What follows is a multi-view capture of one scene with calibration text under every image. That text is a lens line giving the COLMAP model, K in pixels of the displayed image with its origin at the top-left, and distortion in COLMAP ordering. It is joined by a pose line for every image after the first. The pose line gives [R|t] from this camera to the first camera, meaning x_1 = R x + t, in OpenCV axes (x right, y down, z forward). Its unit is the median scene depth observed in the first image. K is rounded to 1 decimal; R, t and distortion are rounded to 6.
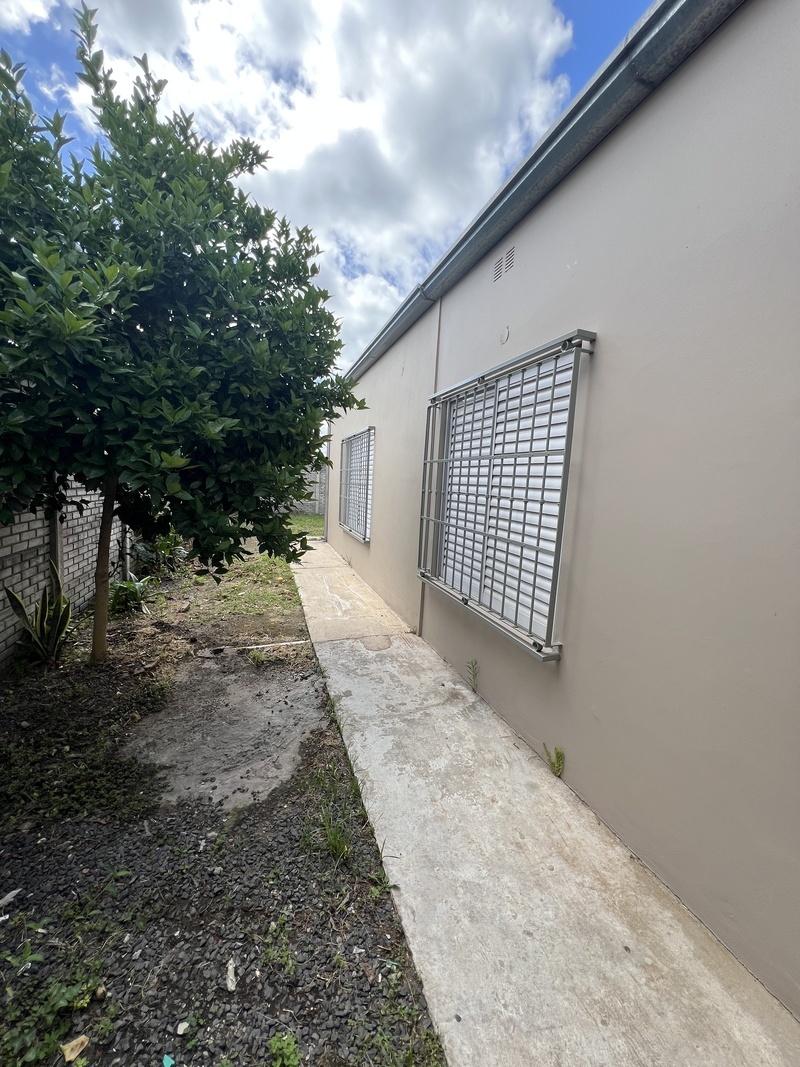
lens RADIAL K [[429.1, 0, 397.2], [0, 429.1, 530.4], [0, 0, 1]] dist [-0.004412, -0.000217]
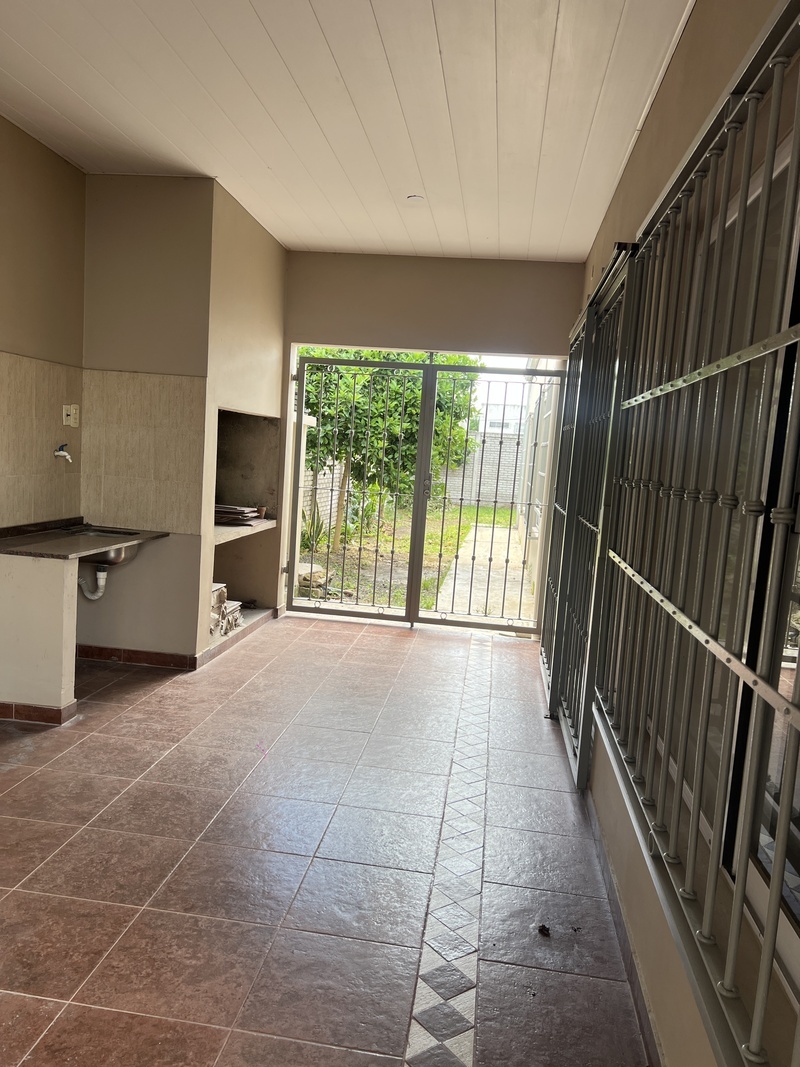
lens RADIAL K [[793.6, 0, 400.5], [0, 793.6, 532.4], [0, 0, 1]] dist [0.039374, -0.048218]
pose [[0.905429, 0.051348, -0.421381, 1.290363], [-0.071295, 0.996951, -0.031708, 0.407212], [0.418468, 0.058751, 0.906329, -2.588948]]
